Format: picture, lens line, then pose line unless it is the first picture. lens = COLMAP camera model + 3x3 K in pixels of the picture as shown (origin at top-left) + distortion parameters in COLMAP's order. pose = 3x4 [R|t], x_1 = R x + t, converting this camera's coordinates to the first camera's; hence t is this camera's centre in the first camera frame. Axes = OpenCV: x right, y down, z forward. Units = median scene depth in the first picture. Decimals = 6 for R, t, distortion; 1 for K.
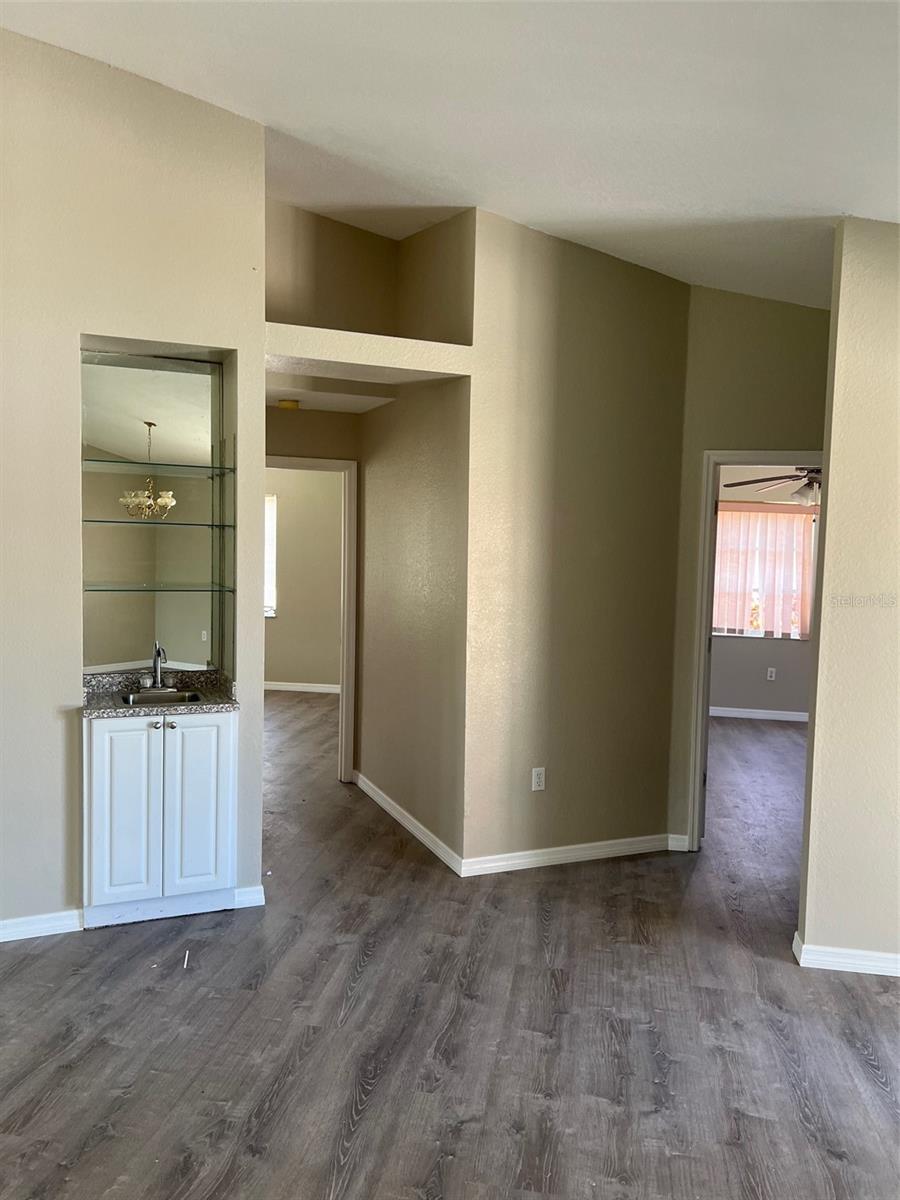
lens RADIAL K [[897.9, 0, 443.3], [0, 897.9, 603.4], [0, 0, 1]] dist [0.051742, -0.071924]
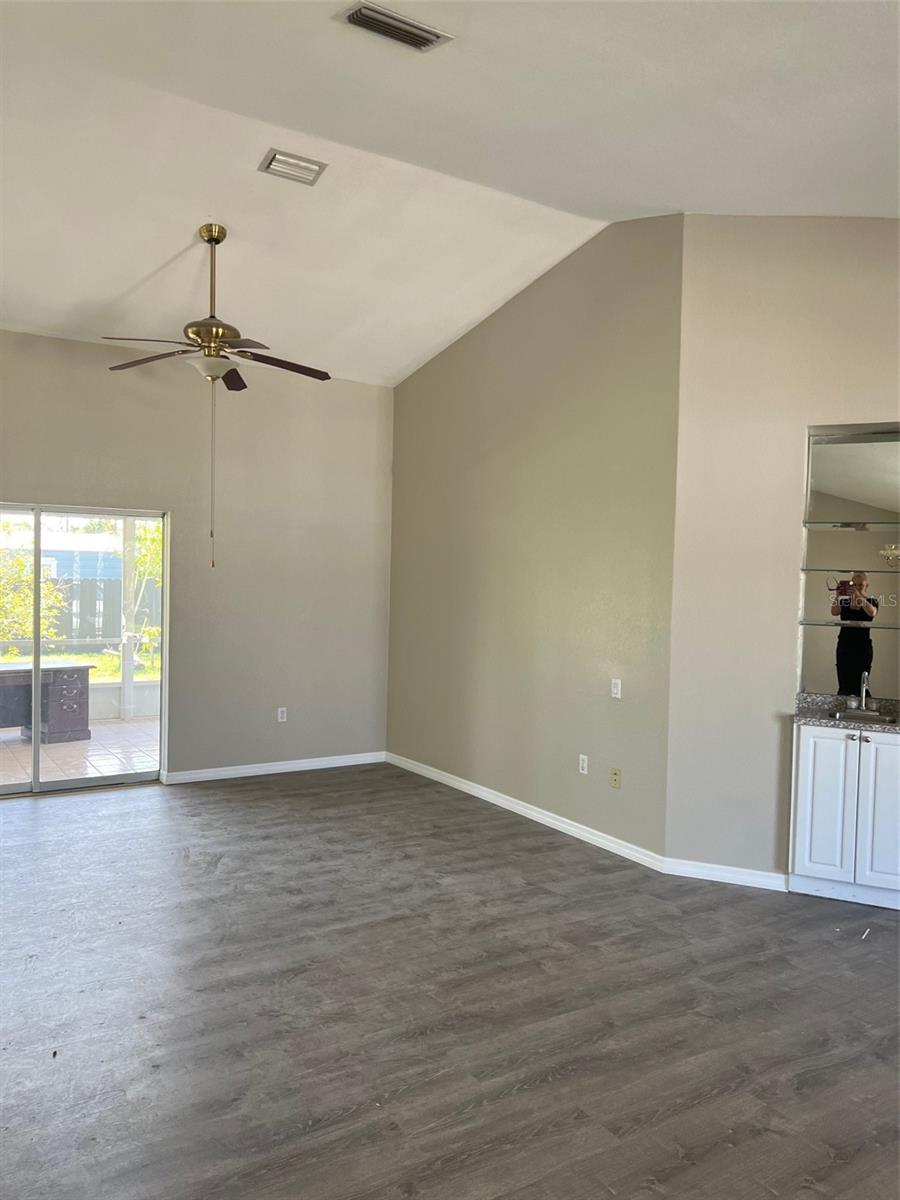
lens RADIAL K [[897.9, 0, 443.3], [0, 897.9, 603.4], [0, 0, 1]] dist [0.051742, -0.071924]
pose [[0.679908, 0.020198, -0.733020, 0.194986], [-0.063655, 0.997473, -0.031558, 0.029169], [0.730530, 0.068117, 0.679475, -0.238672]]
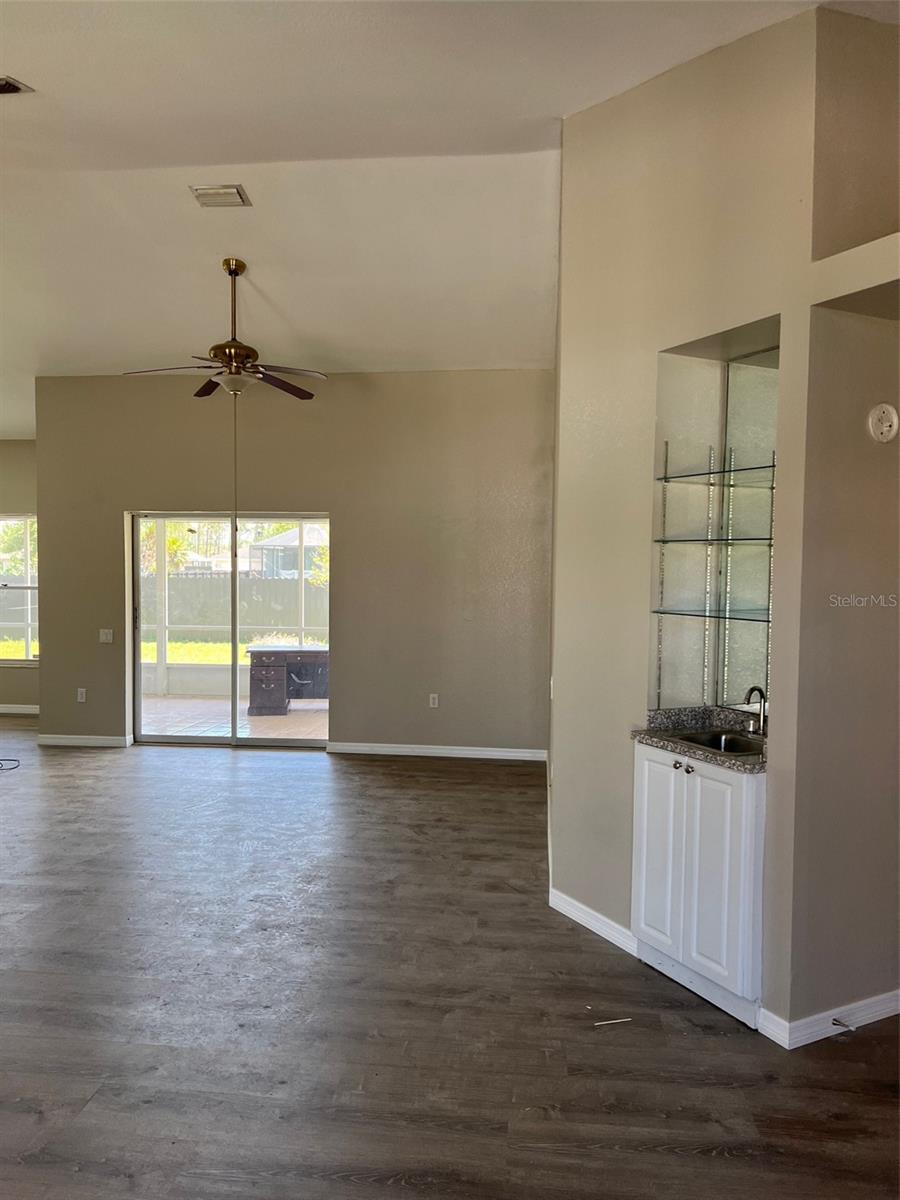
lens RADIAL K [[910.2, 0, 450.2], [0, 910.2, 610.9], [0, 0, 1]] dist [0.059281, -0.069421]
pose [[0.064146, 0.027540, -0.997560, 0.569936], [-0.080938, 0.996470, 0.022305, -0.019405], [0.994653, 0.079310, 0.066149, 0.703416]]
